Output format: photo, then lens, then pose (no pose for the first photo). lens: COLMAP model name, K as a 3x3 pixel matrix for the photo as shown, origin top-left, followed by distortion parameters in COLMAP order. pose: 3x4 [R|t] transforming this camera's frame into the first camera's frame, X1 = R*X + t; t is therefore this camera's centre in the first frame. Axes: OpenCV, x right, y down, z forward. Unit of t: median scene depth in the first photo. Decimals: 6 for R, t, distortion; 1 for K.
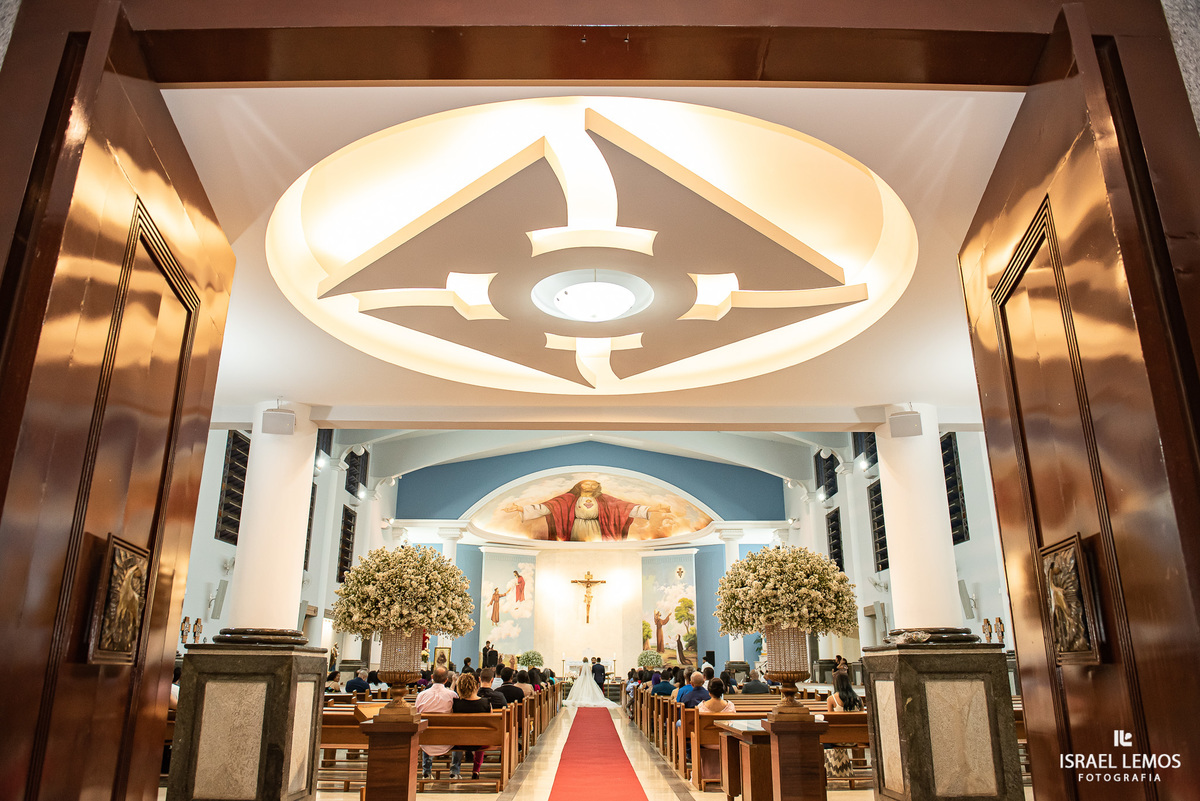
lens RADIAL K [[839.1, 0, 604.7], [0, 839.1, 395.4], [0, 0, 1]] dist [-0.055869, -0.007591]
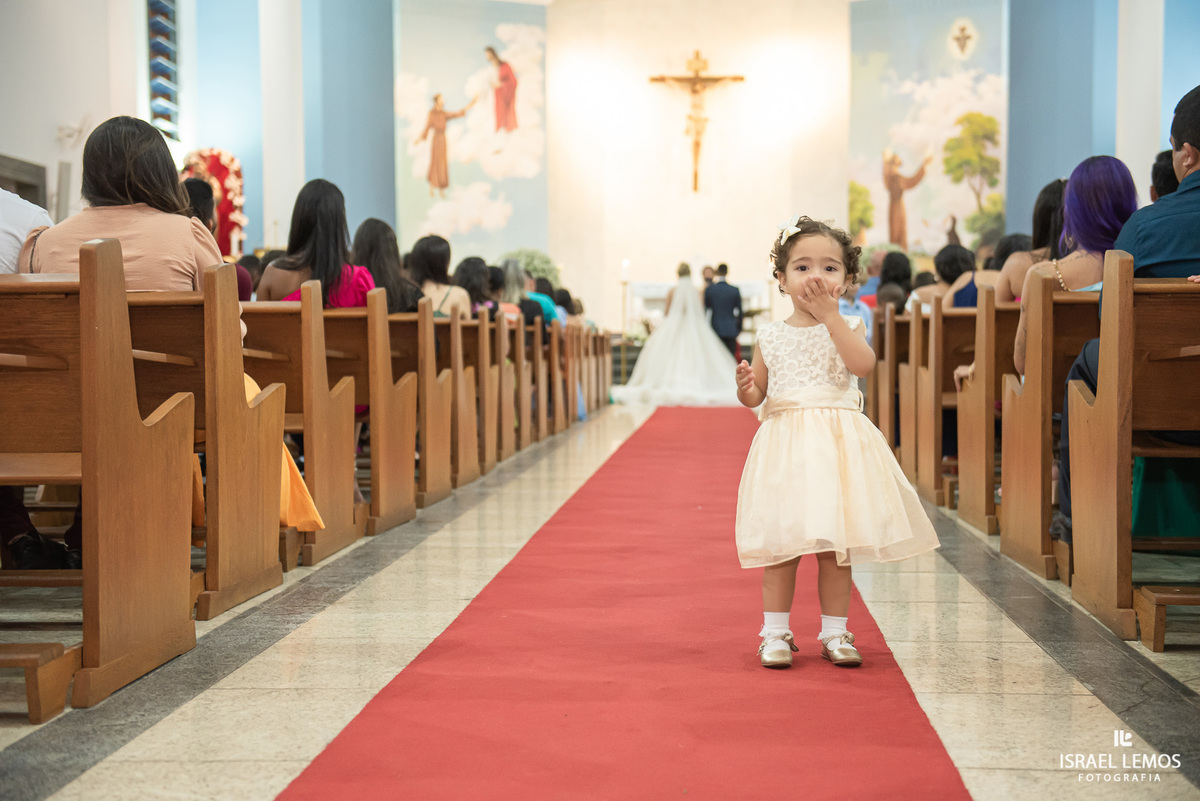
lens RADIAL K [[1738.6, 0, 597.6], [0, 1738.6, 398.7], [0, 0, 1]] dist [0.142397, 0.000000]
pose [[0.996548, -0.002718, -0.082979, 0.000094], [0.030975, 0.939469, 0.341232, 0.101346], [0.077028, -0.342624, 0.936309, 0.265057]]
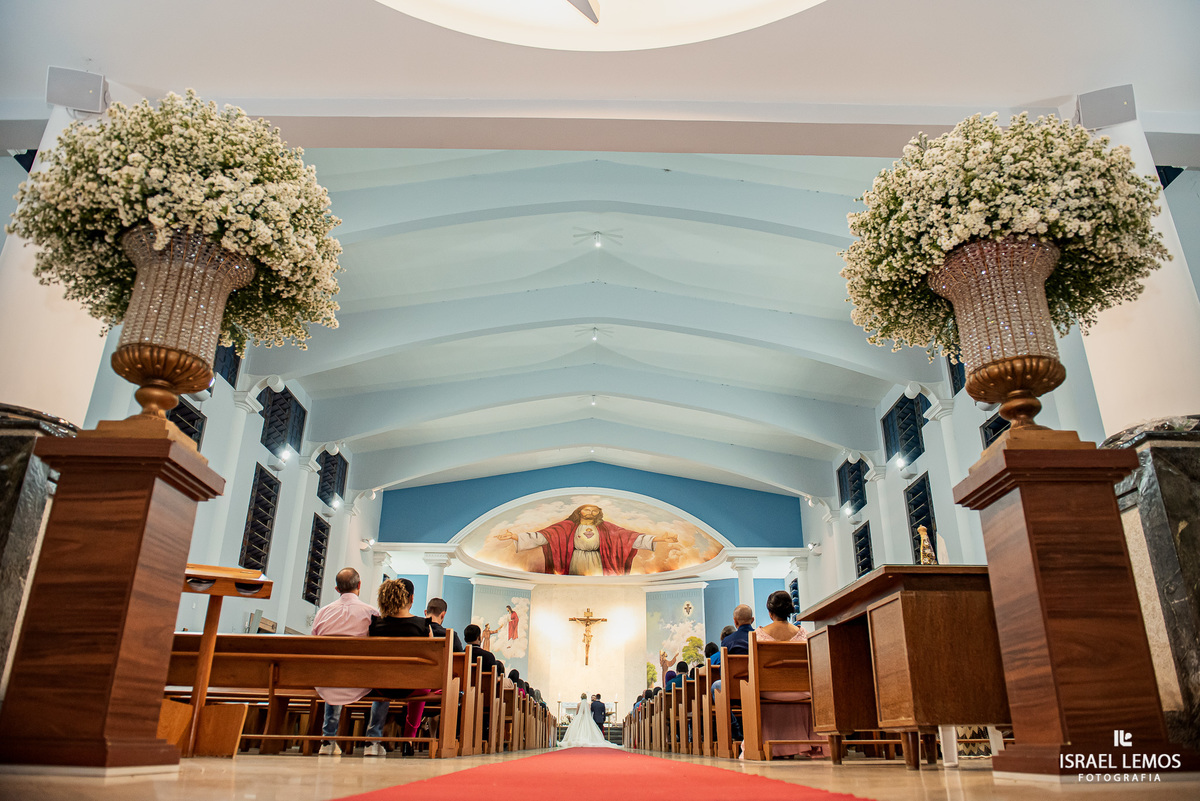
lens RADIAL K [[839.1, 0, 608.0], [0, 839.1, 394.9], [0, 0, 1]] dist [-0.055869, -0.007591]
pose [[0.999965, 0.008259, 0.001073, -0.000464], [-0.008154, 0.997106, -0.075585, 0.049104], [-0.001694, 0.075574, 0.997139, 0.070513]]
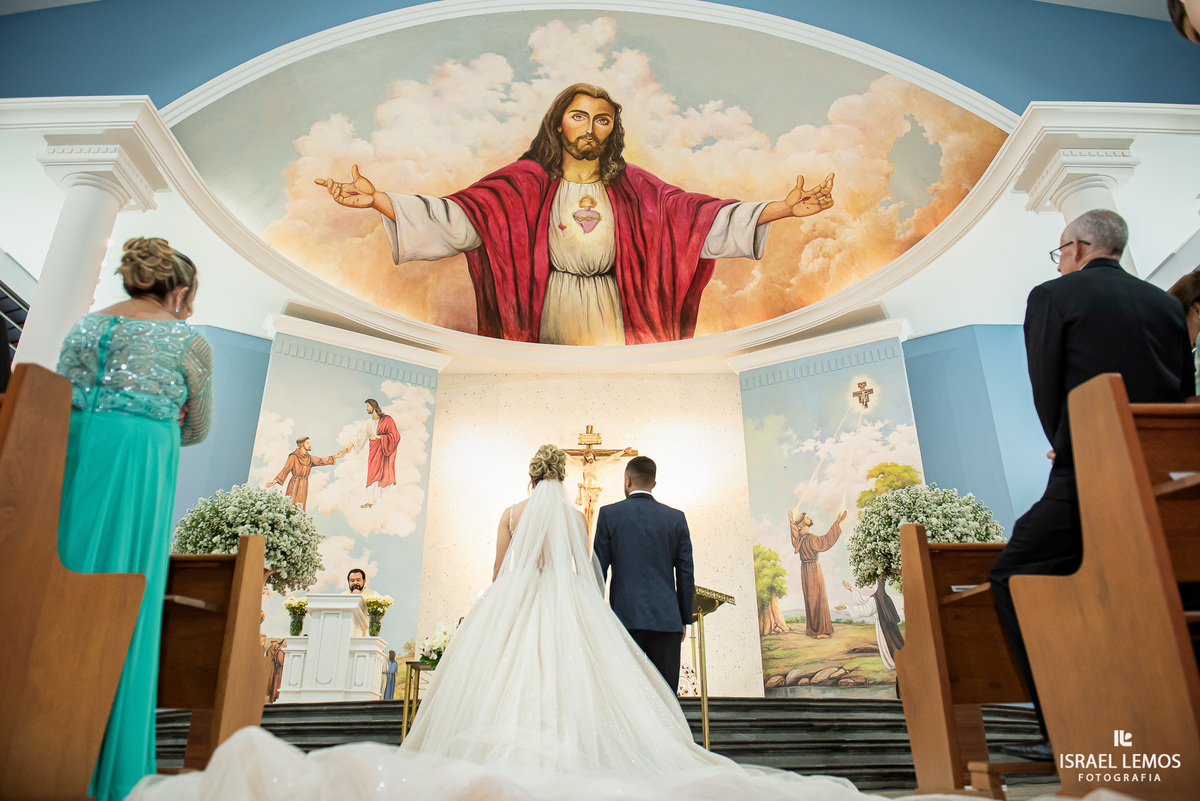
lens RADIAL K [[839.1, 0, 607.7], [0, 839.1, 398.9], [0, 0, 1]] dist [-0.055869, -0.007591]
pose [[0.999926, -0.010560, -0.006031, -0.009672], [0.009880, 0.994581, -0.103490, 0.253006], [0.007092, 0.103423, 0.994612, 0.685373]]
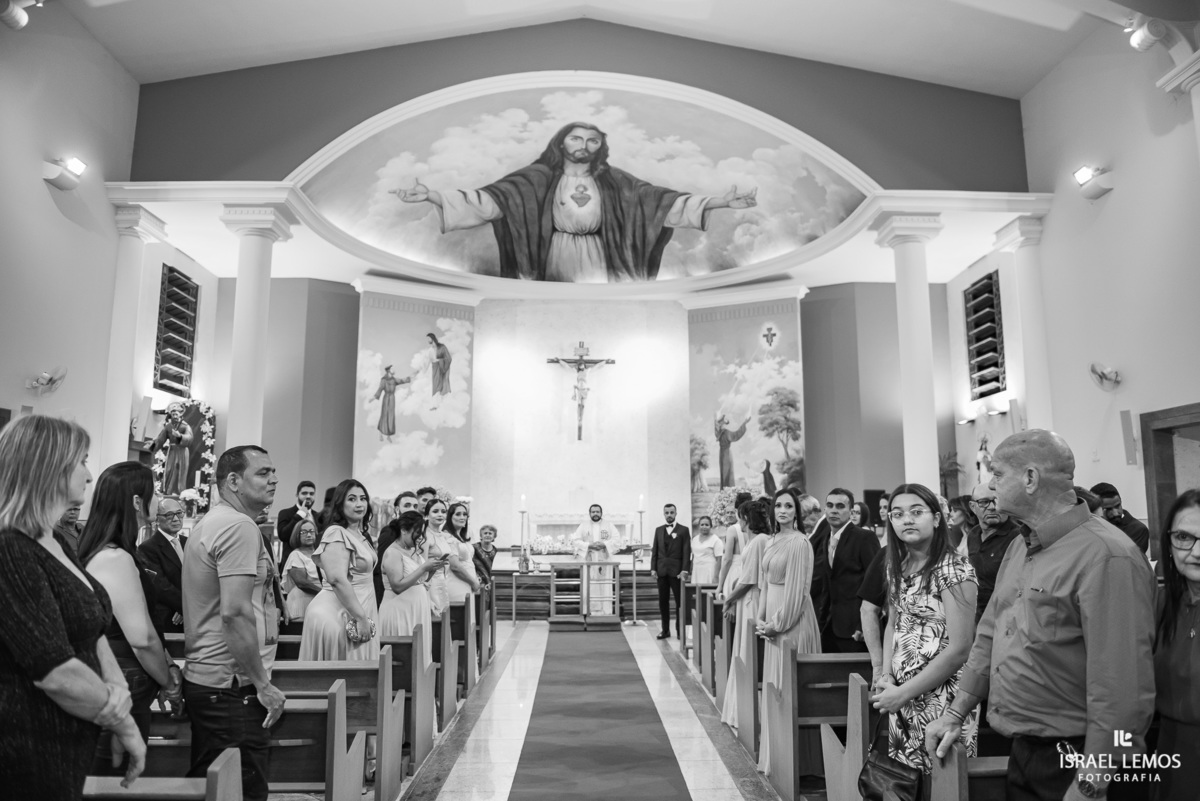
lens RADIAL K [[839.1, 0, 609.5], [0, 839.1, 401.3], [0, 0, 1]] dist [-0.055869, -0.007591]
pose [[0.999914, 0.000981, 0.013054, -0.009409], [-0.003316, 0.983637, 0.180132, 0.165576], [-0.012664, -0.180160, 0.983556, 0.528137]]
